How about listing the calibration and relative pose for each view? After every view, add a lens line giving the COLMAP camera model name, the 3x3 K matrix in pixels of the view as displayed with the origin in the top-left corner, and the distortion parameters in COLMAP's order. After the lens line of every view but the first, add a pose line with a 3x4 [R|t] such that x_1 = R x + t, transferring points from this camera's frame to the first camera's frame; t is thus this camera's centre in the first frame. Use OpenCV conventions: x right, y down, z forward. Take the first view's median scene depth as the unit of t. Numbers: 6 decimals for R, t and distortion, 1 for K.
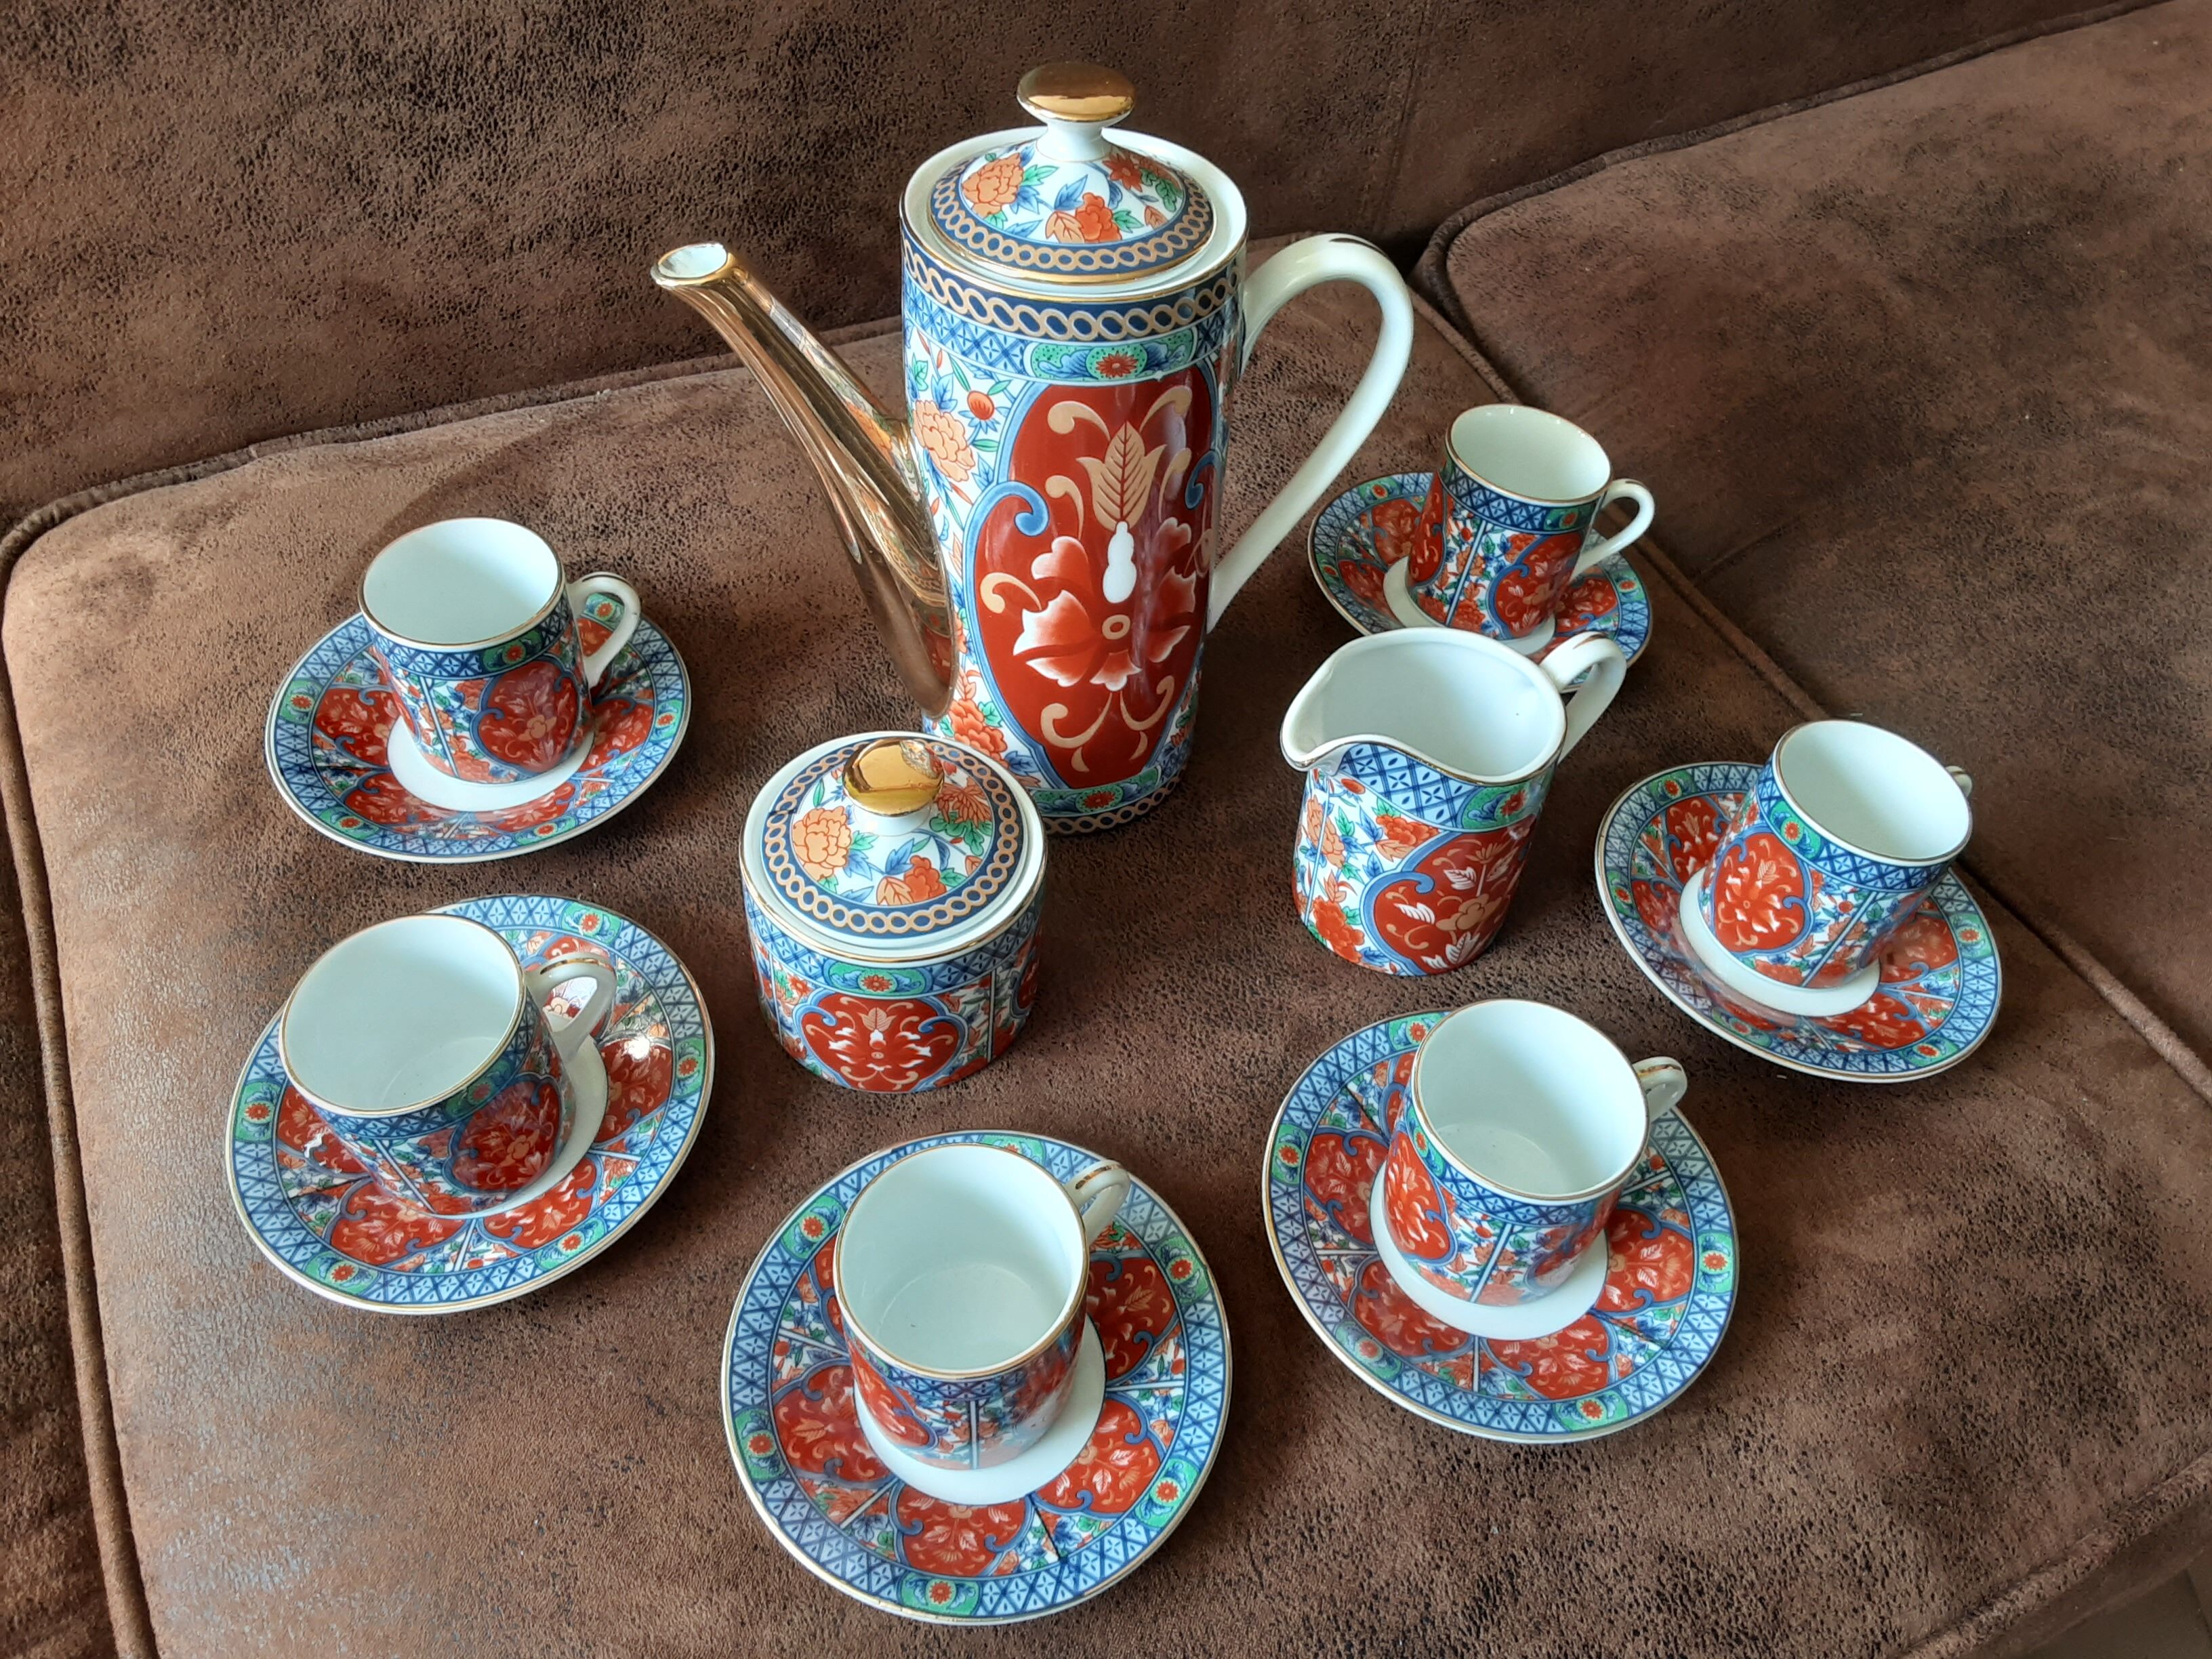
lens RADIAL K [[1751.6, 0, 1106.0], [0, 1751.6, 829.5], [0, 0, 1]] dist [0.109074, -0.176695]
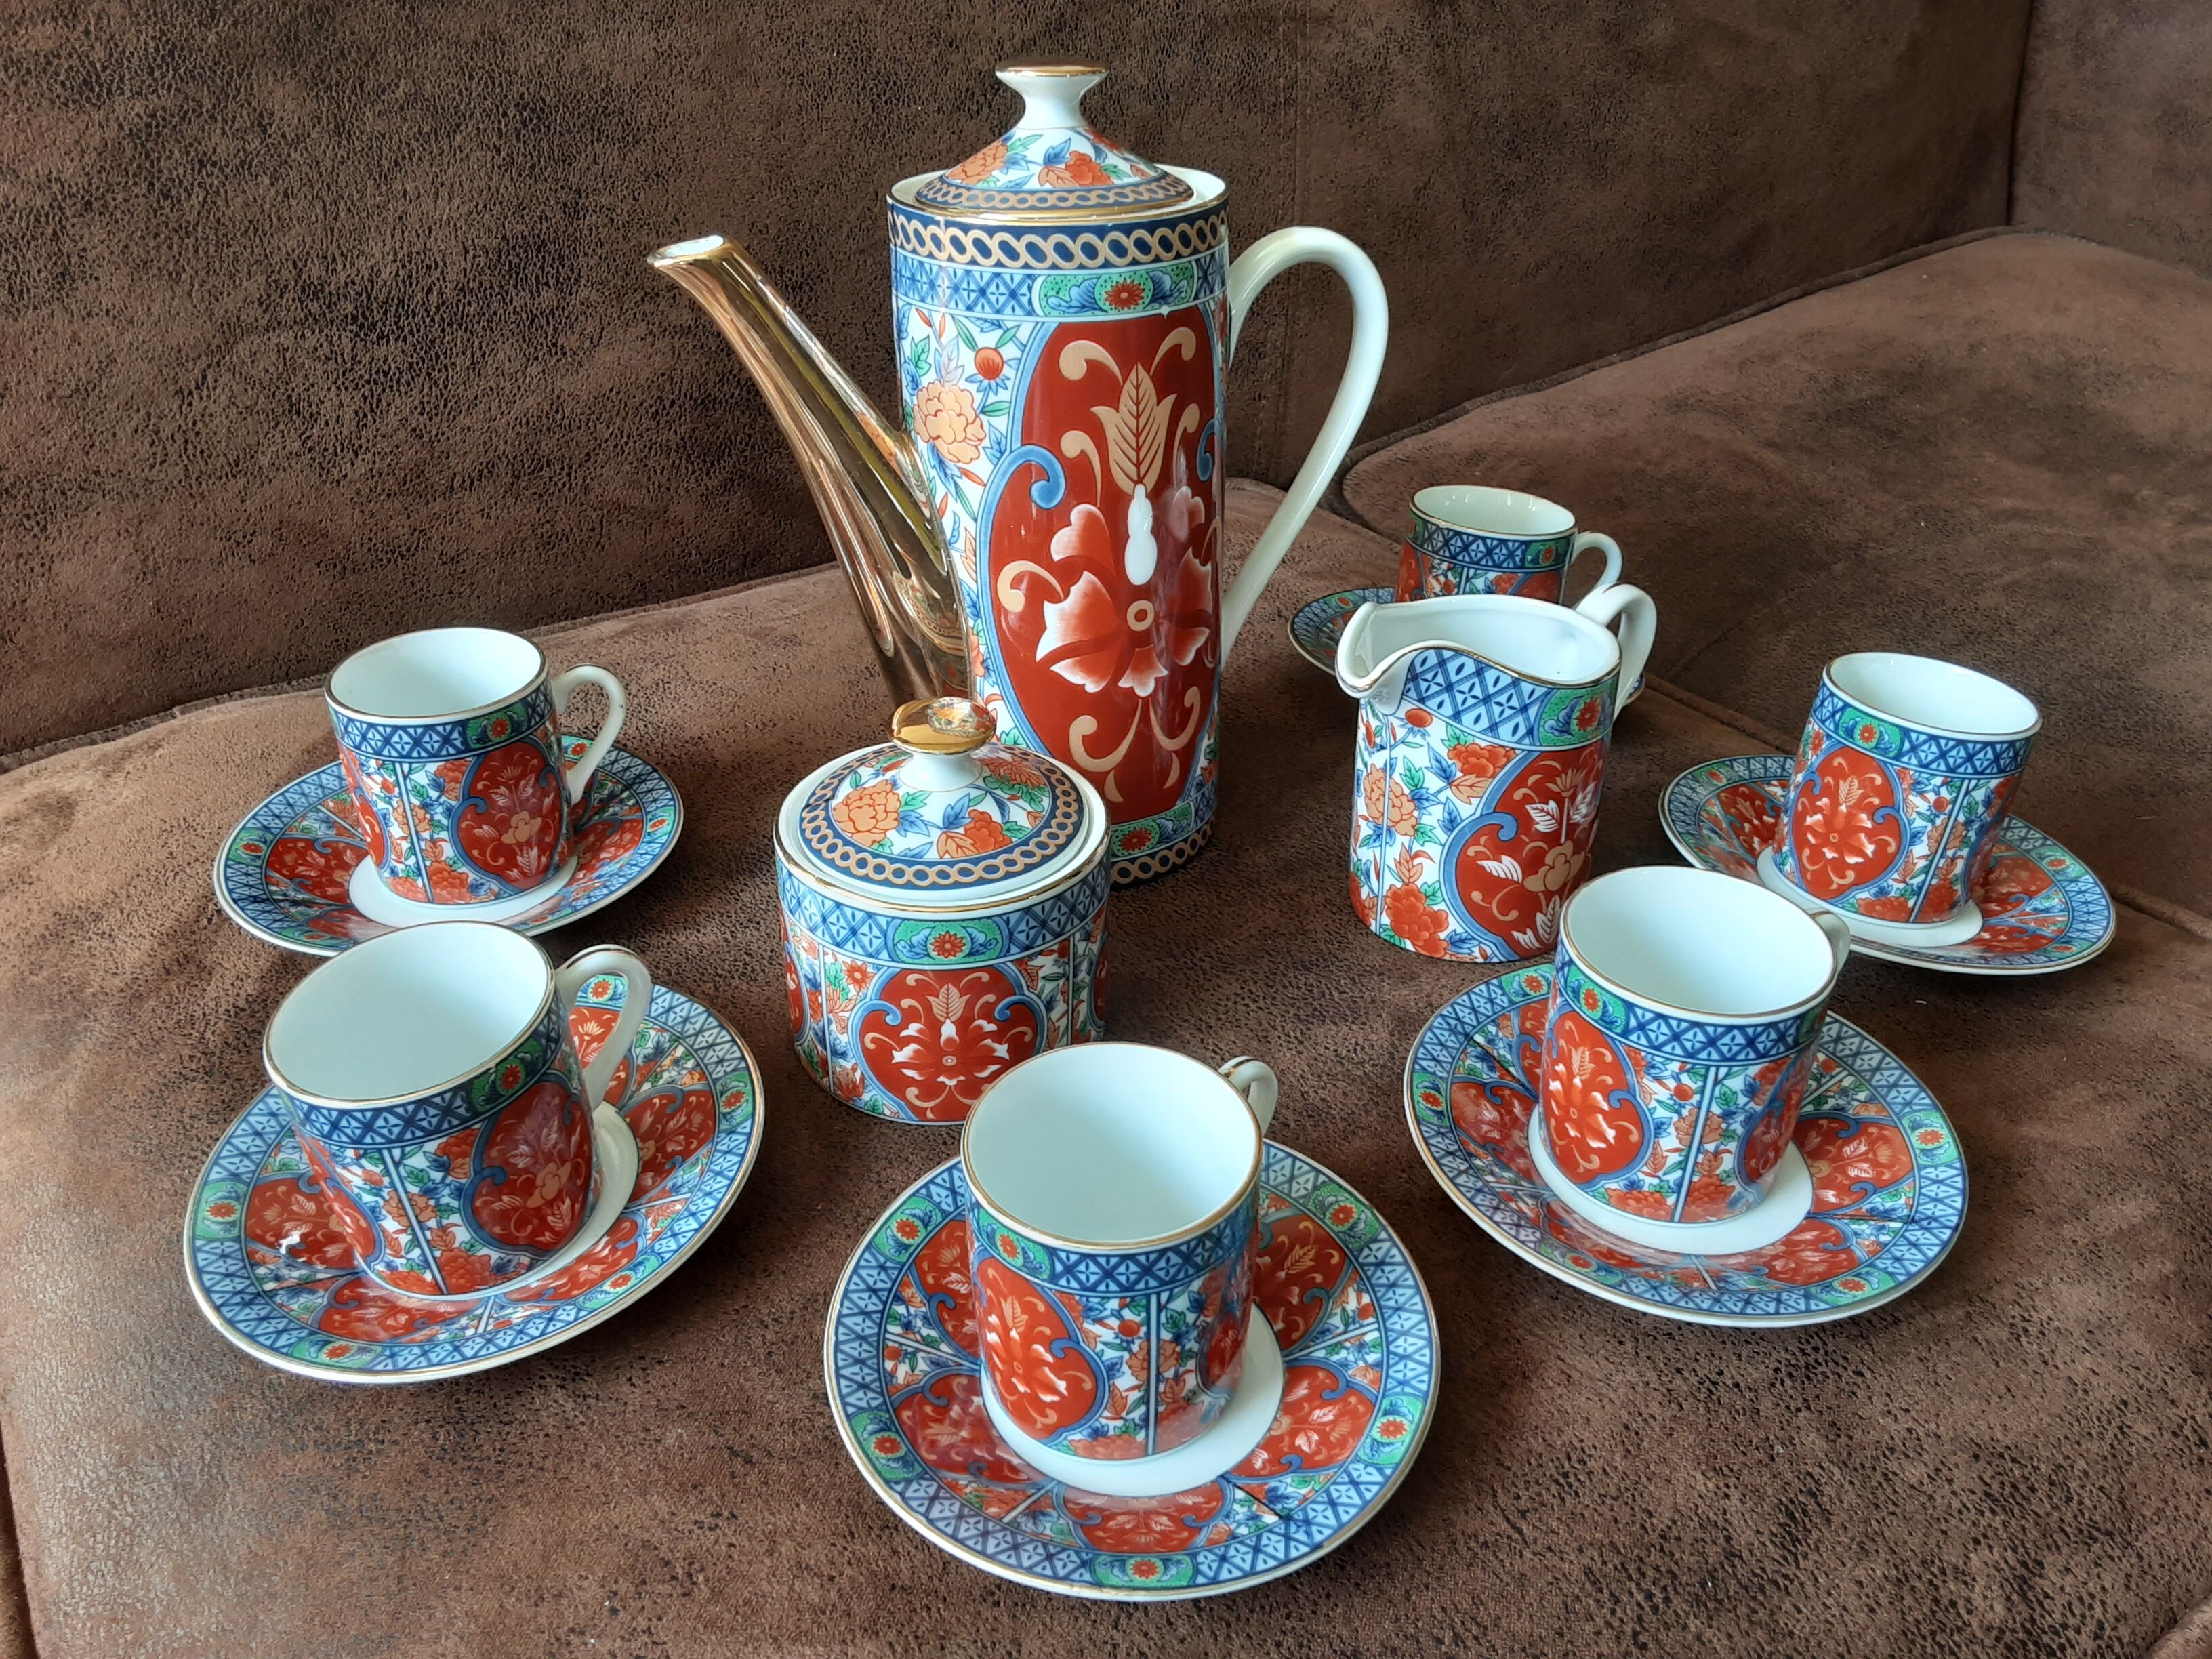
lens RADIAL K [[1758.4, 0, 1106.0], [0, 1758.4, 829.5], [0, 0, 1]] dist [0.109177, -0.178704]
pose [[0.989093, -0.116120, 0.090611, -0.121532], [0.138056, 0.945287, -0.295588, 0.296815], [-0.051330, 0.304874, 0.951008, 0.126035]]
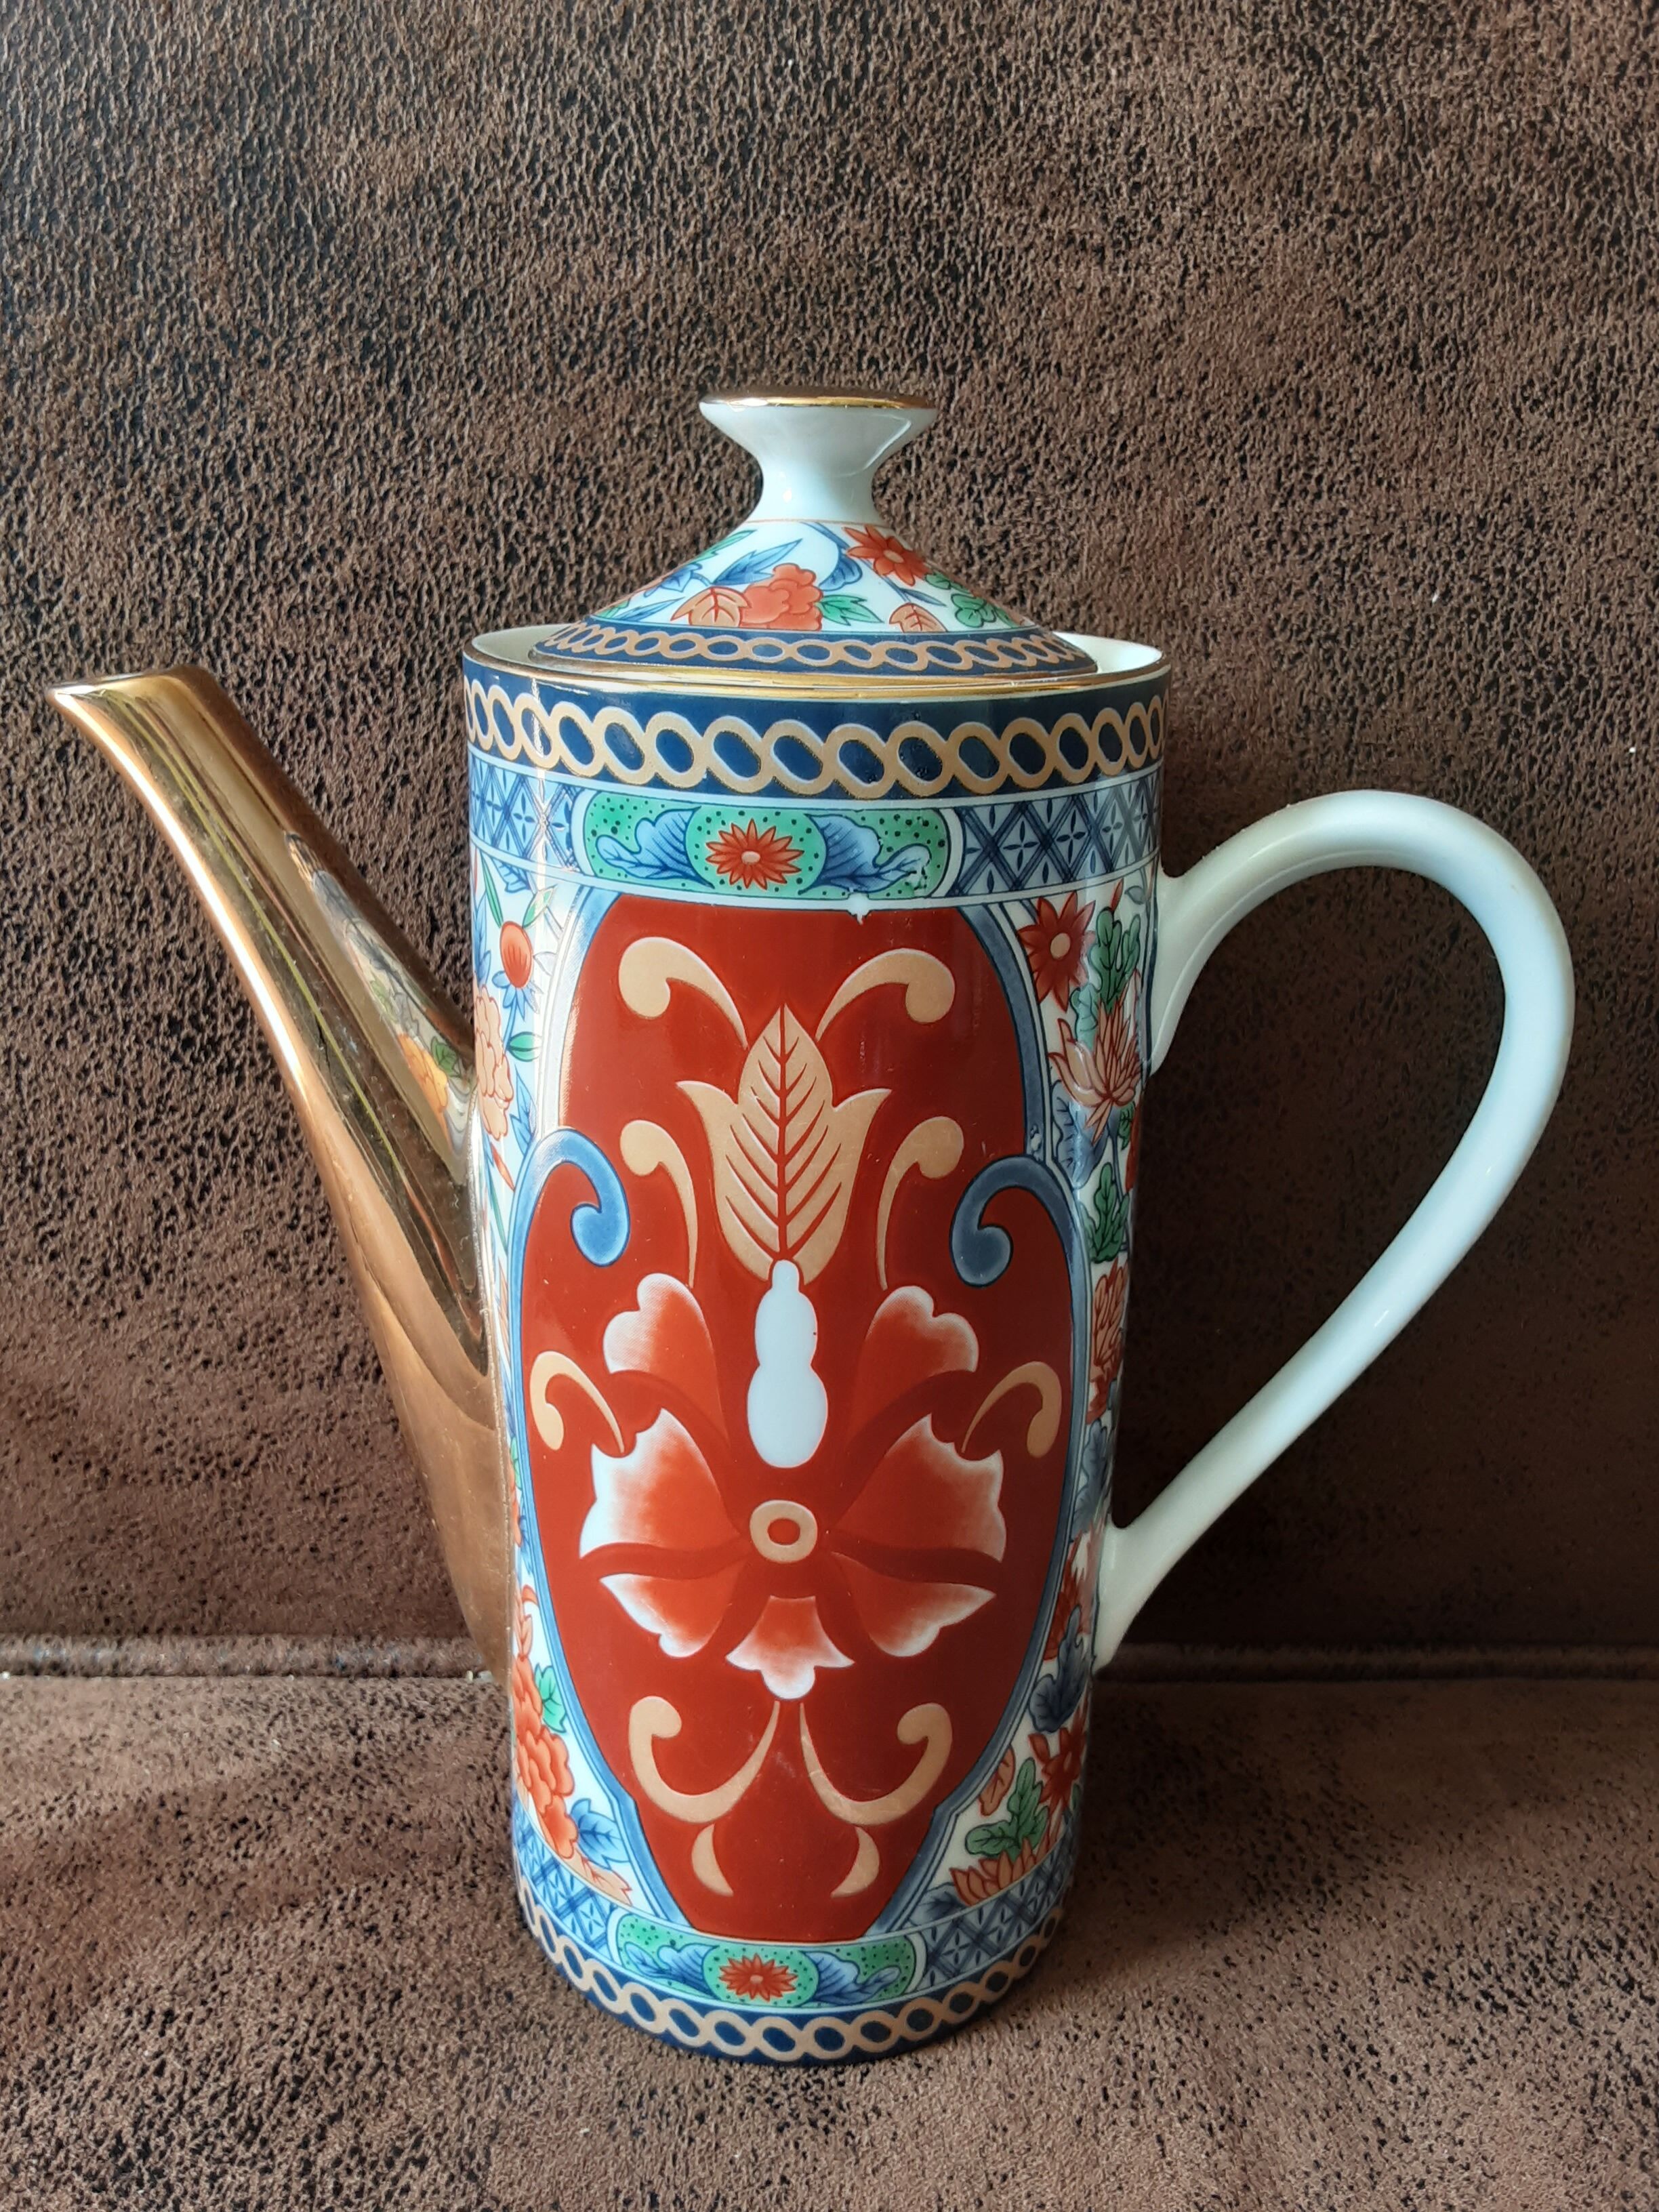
lens RADIAL K [[1836.0, 0, 779.7], [0, 1836.0, 1100.6], [0, 0, 1]] dist [0.079711, -0.126151]
pose [[0.915035, 0.102313, -0.390184, 0.186028], [-0.275375, 0.865268, -0.418903, -0.015795], [0.294755, 0.490758, 0.819925, 0.604540]]
